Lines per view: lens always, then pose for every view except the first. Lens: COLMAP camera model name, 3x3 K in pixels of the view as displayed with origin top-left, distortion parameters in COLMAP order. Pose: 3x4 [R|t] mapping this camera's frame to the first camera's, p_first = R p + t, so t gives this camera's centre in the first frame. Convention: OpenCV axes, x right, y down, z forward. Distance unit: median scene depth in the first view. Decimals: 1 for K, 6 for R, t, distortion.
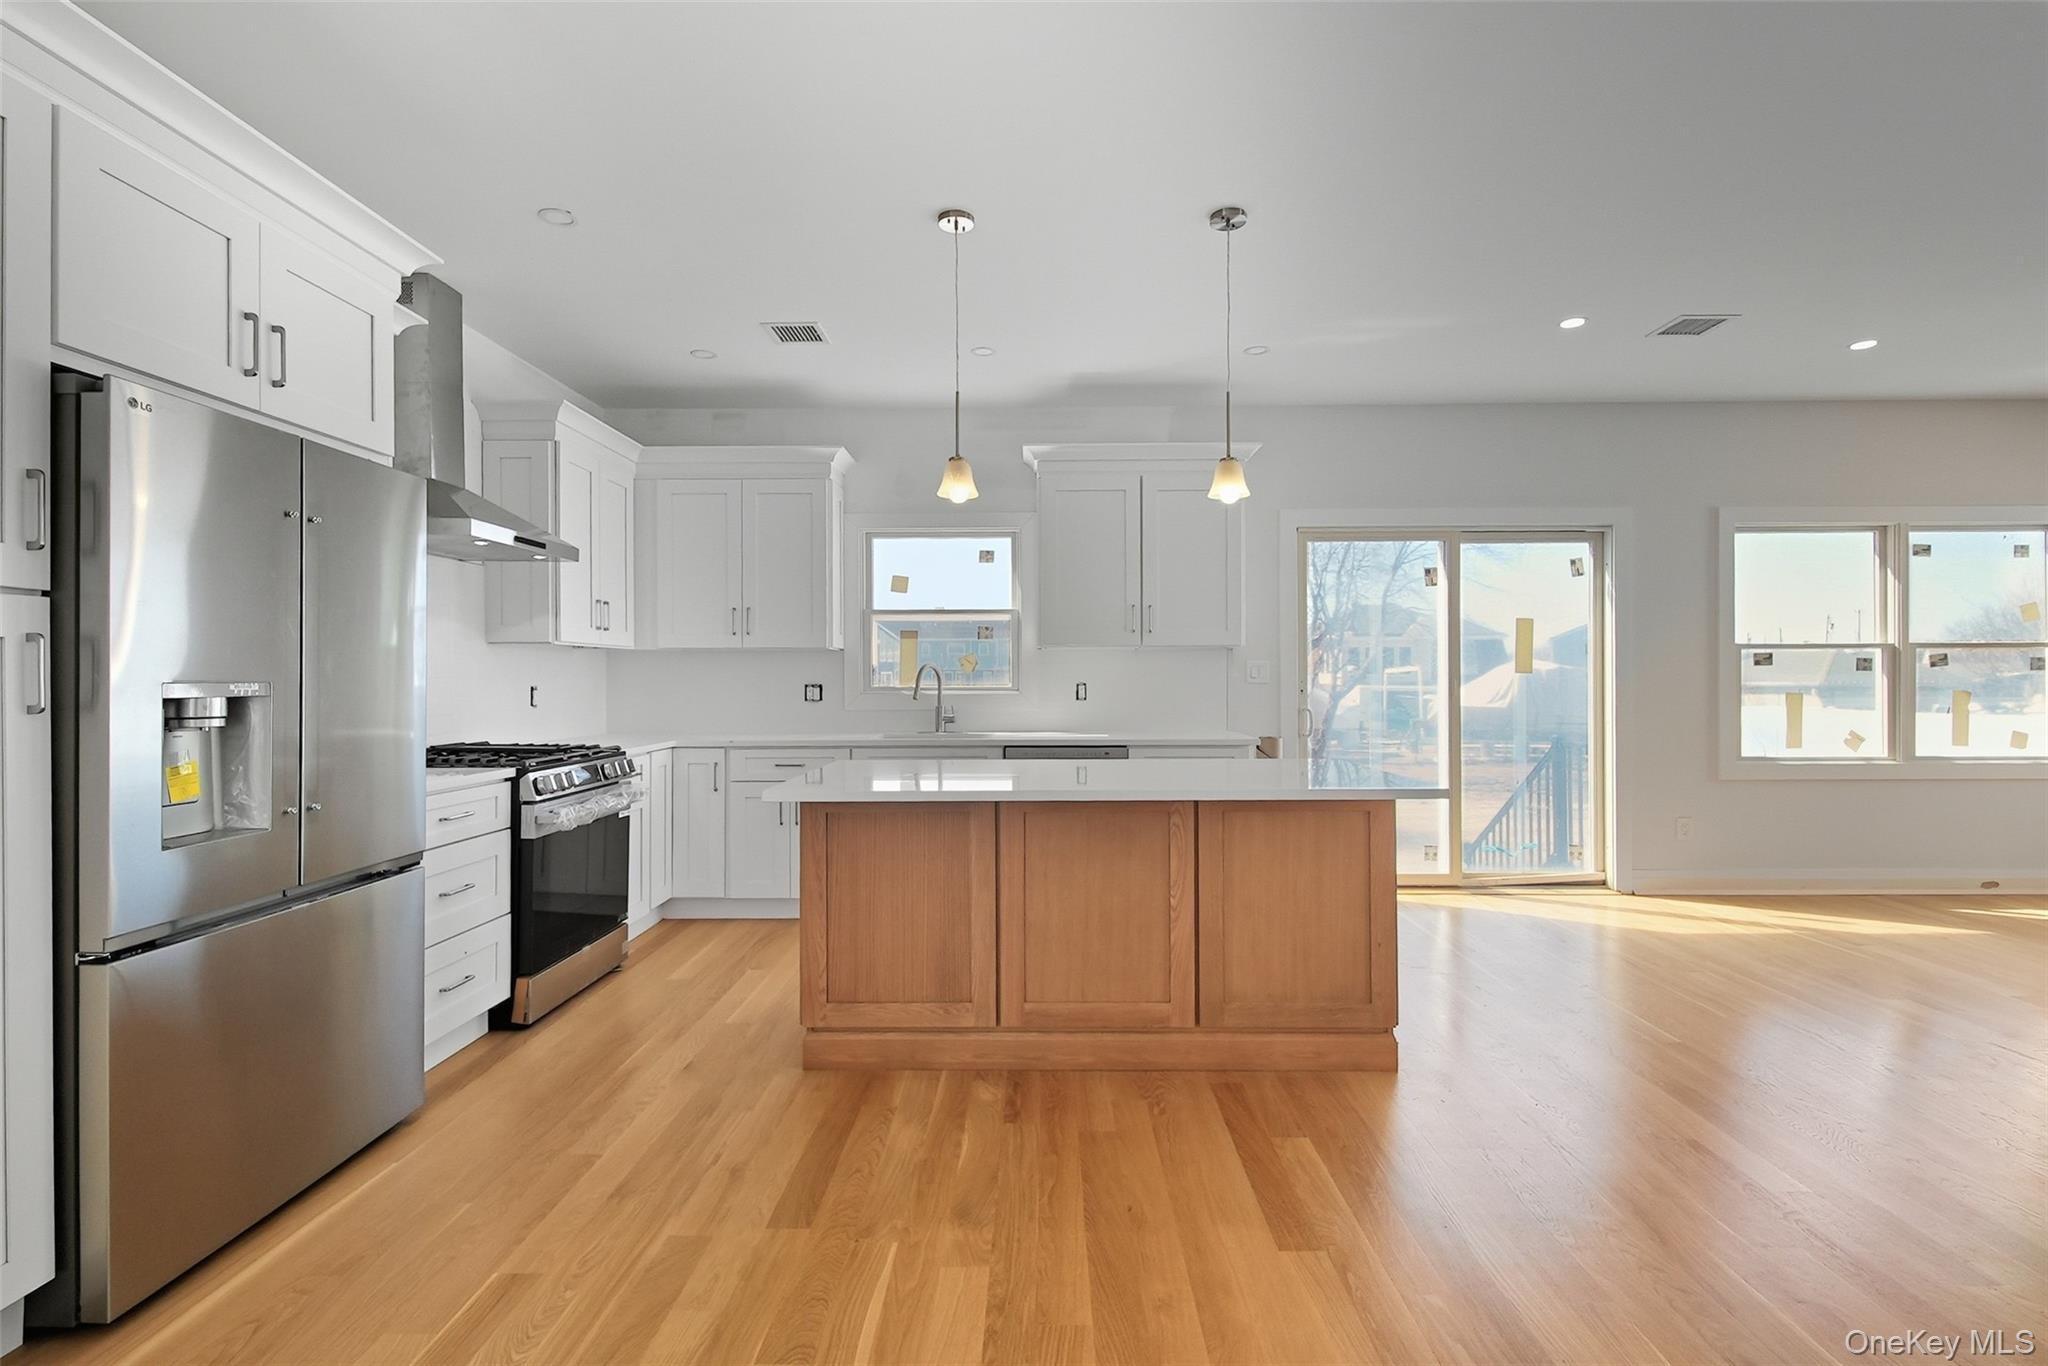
lens RADIAL K [[942.3, 0, 1032.4], [0, 942.3, 675.1], [0, 0, 1]] dist [0.021941, -0.015668]
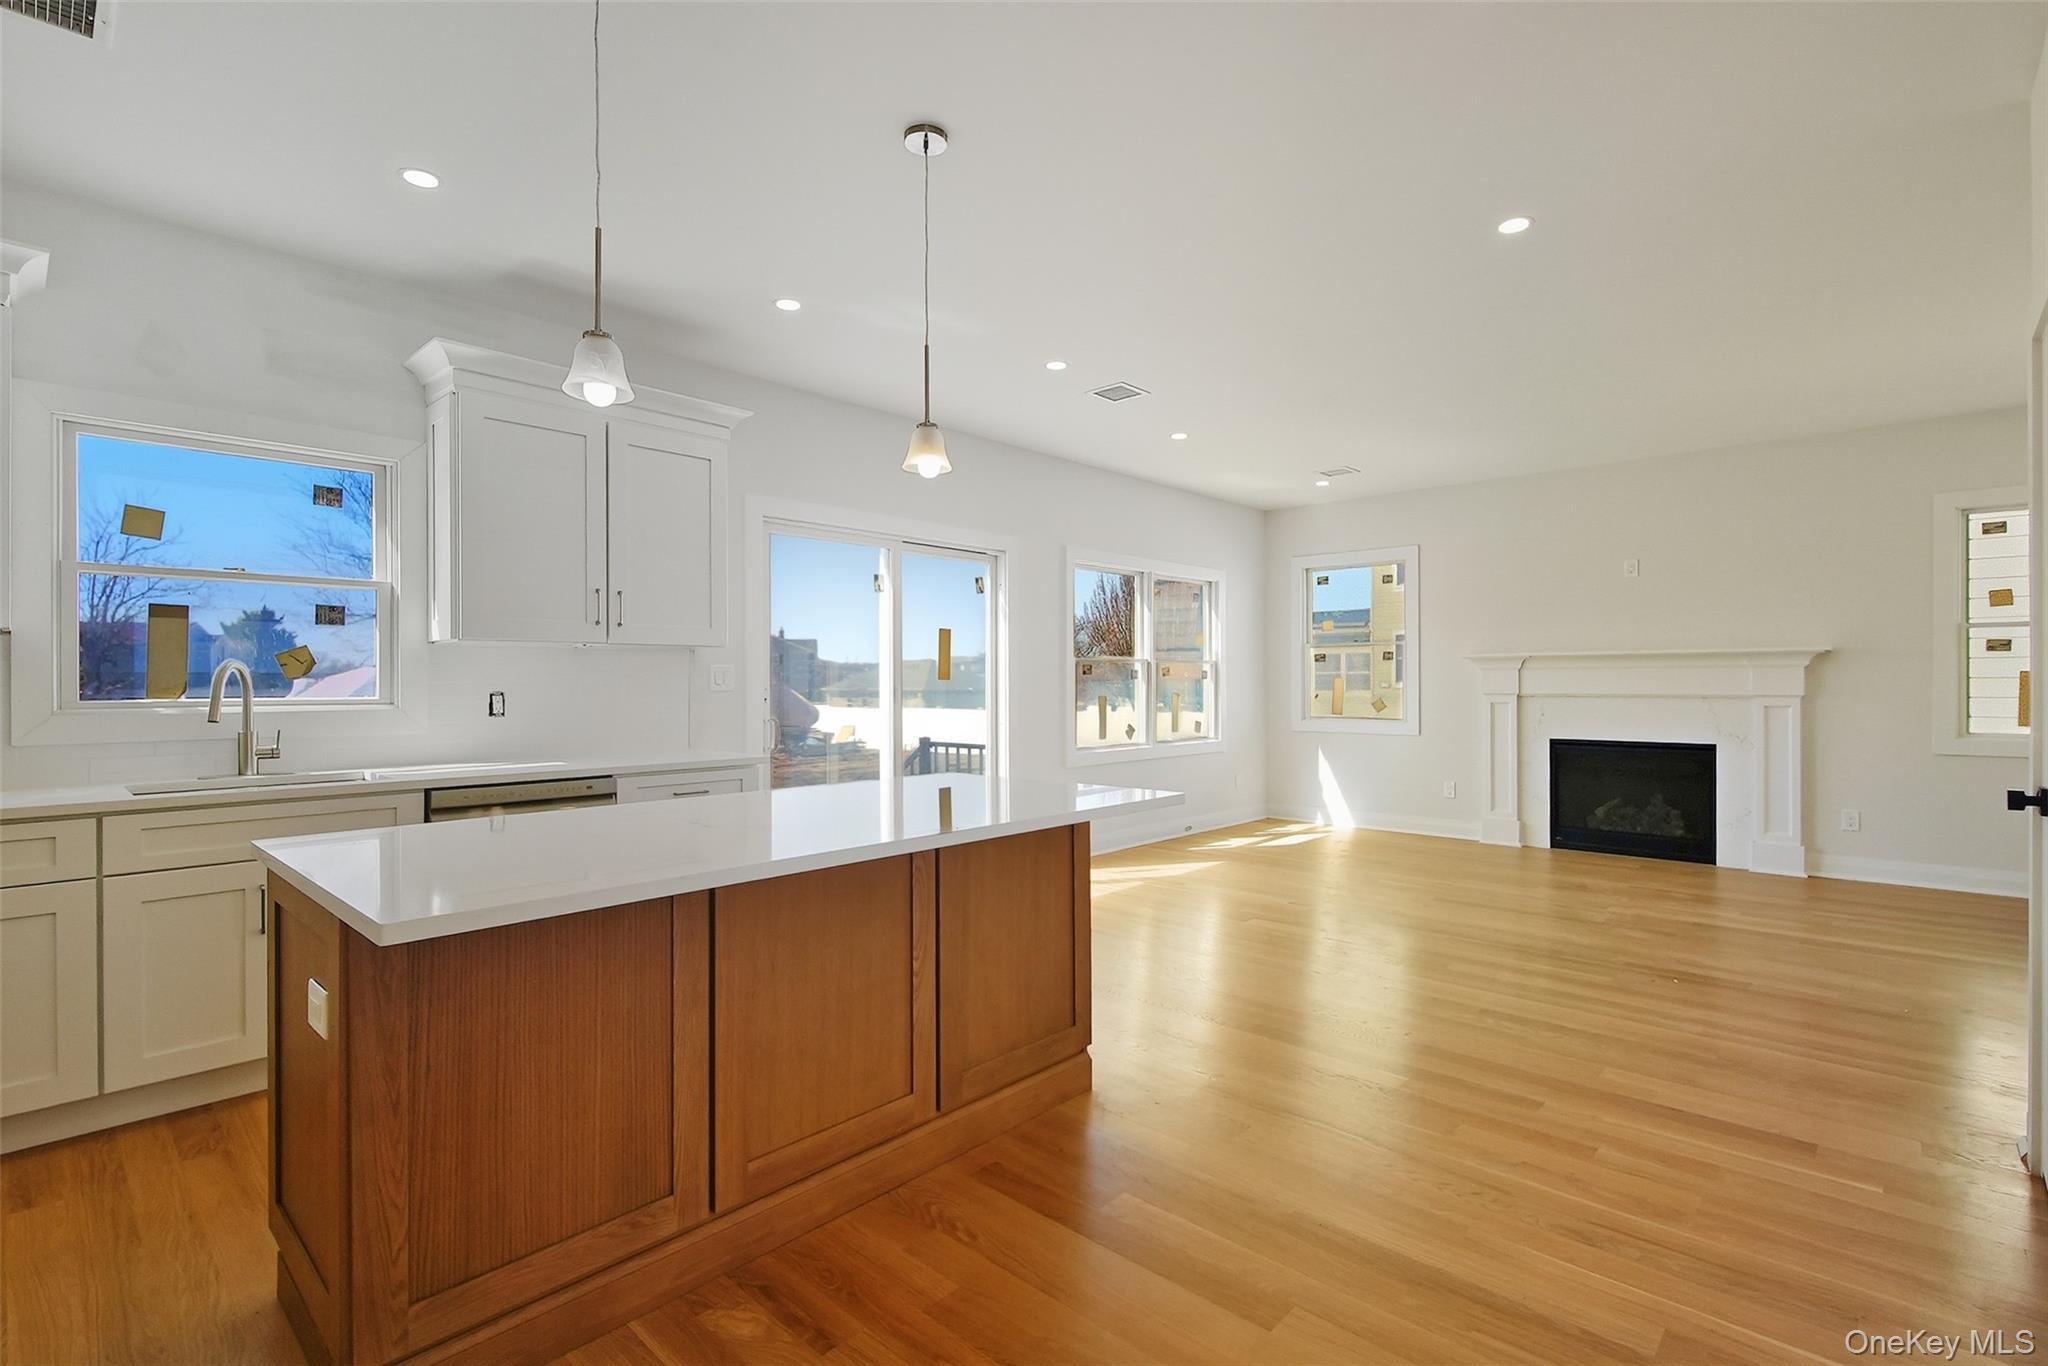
lens RADIAL K [[942.3, 0, 1032.4], [0, 942.3, 675.1], [0, 0, 1]] dist [0.021941, -0.015668]
pose [[0.670688, 0.006802, 0.741709, -0.376360], [0.000053, 0.999958, -0.009218, 0.003621], [-0.741740, 0.006222, 0.670659, 0.390959]]
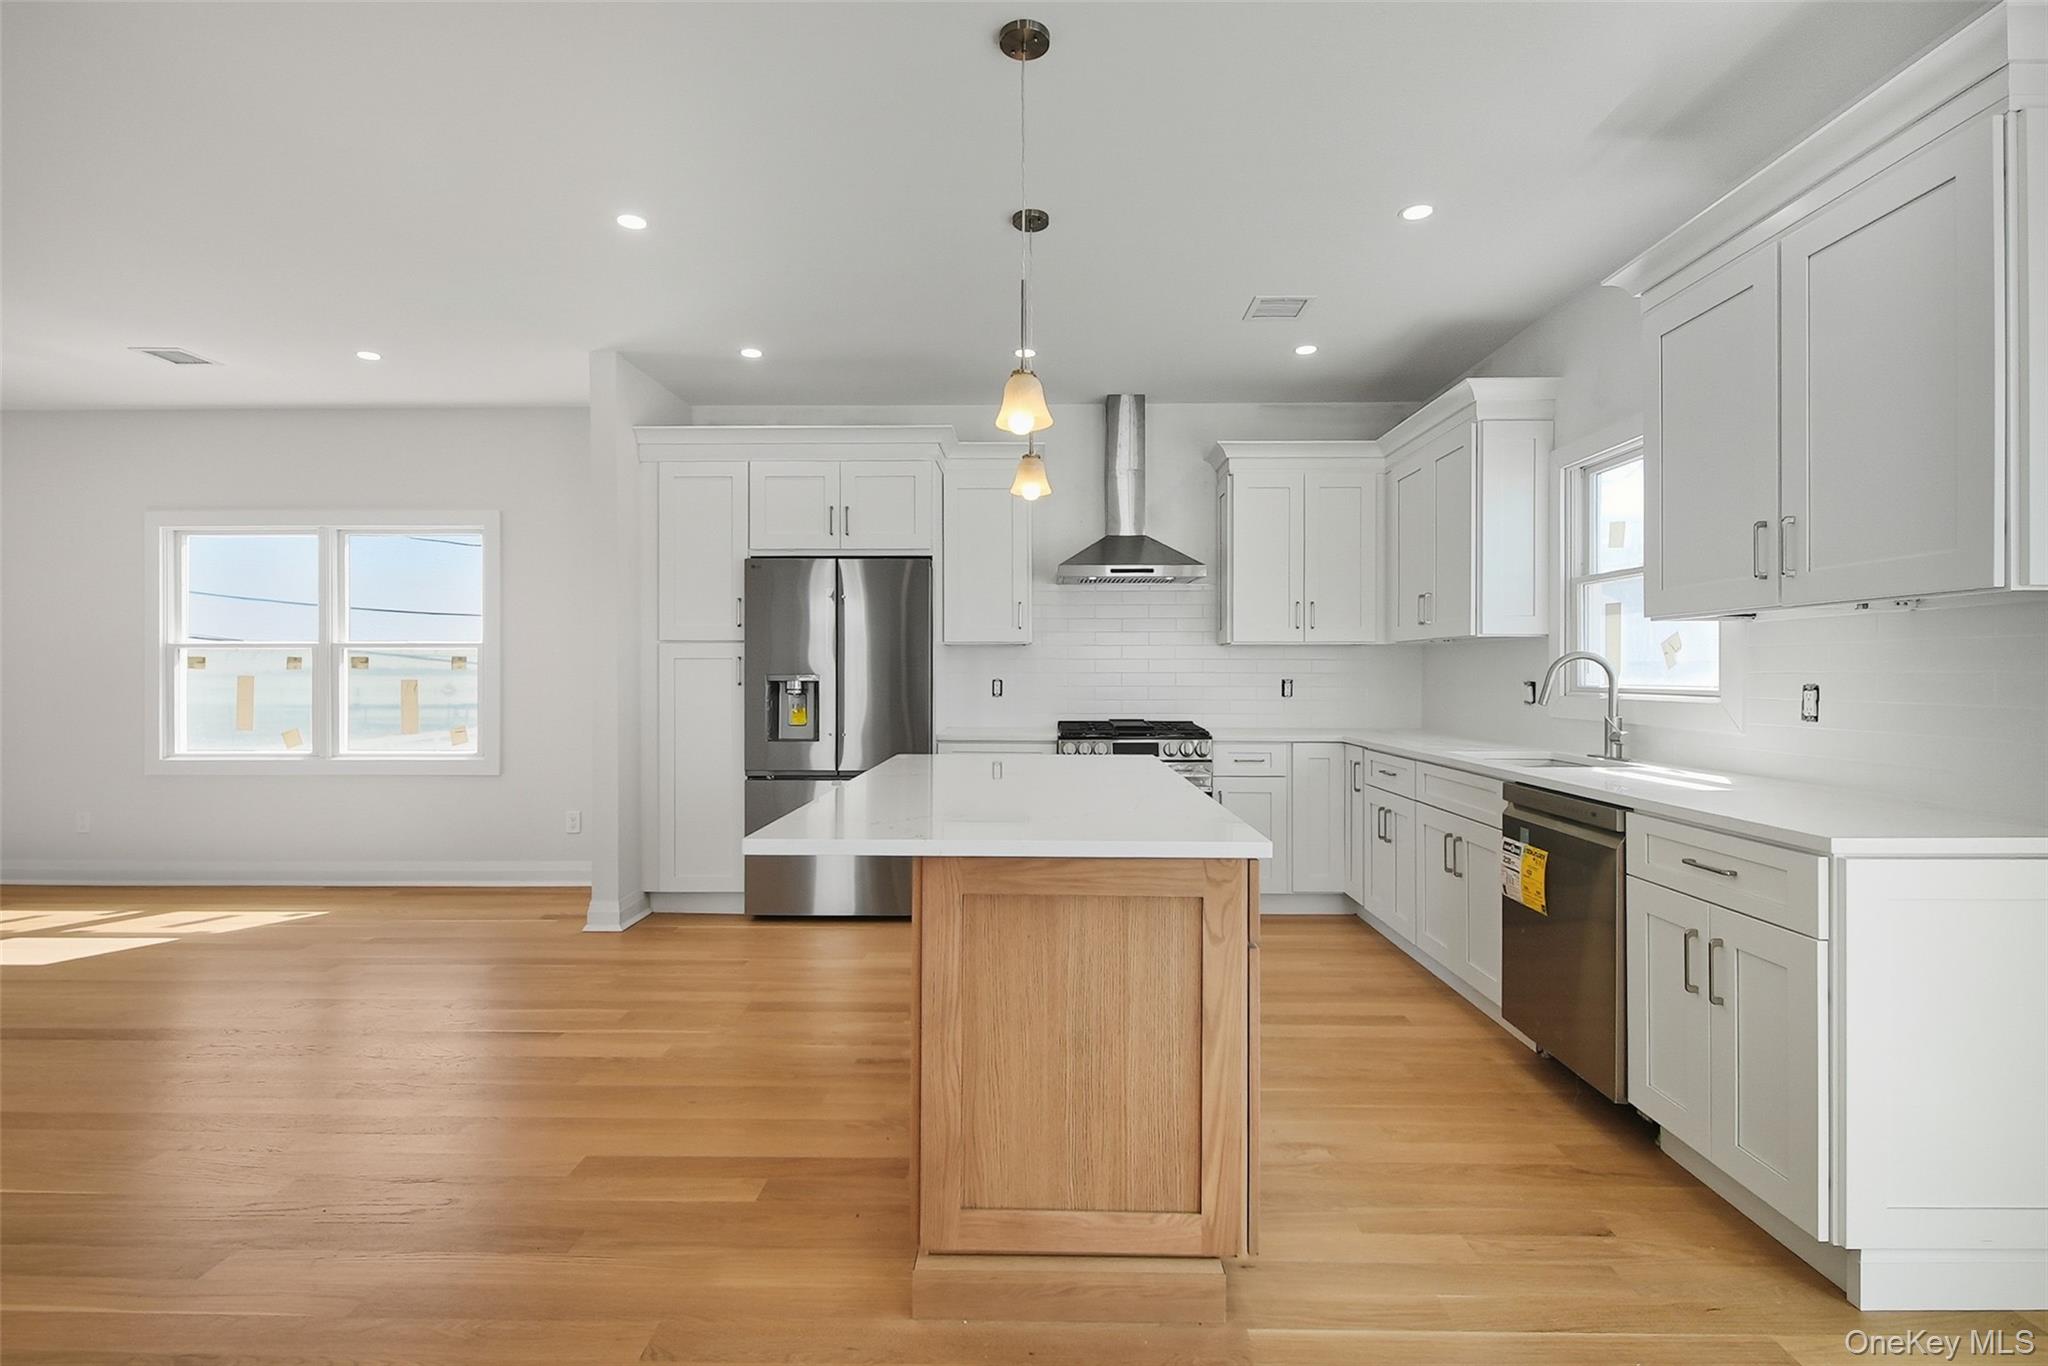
lens RADIAL K [[942.3, 0, 1032.4], [0, 942.3, 675.1], [0, 0, 1]] dist [0.021941, -0.015668]
pose [[-0.013566, 0.001975, -0.999906, 0.987737], [0.001577, 0.999997, 0.001954, 0.003201], [0.999907, -0.001550, -0.013569, 1.085537]]
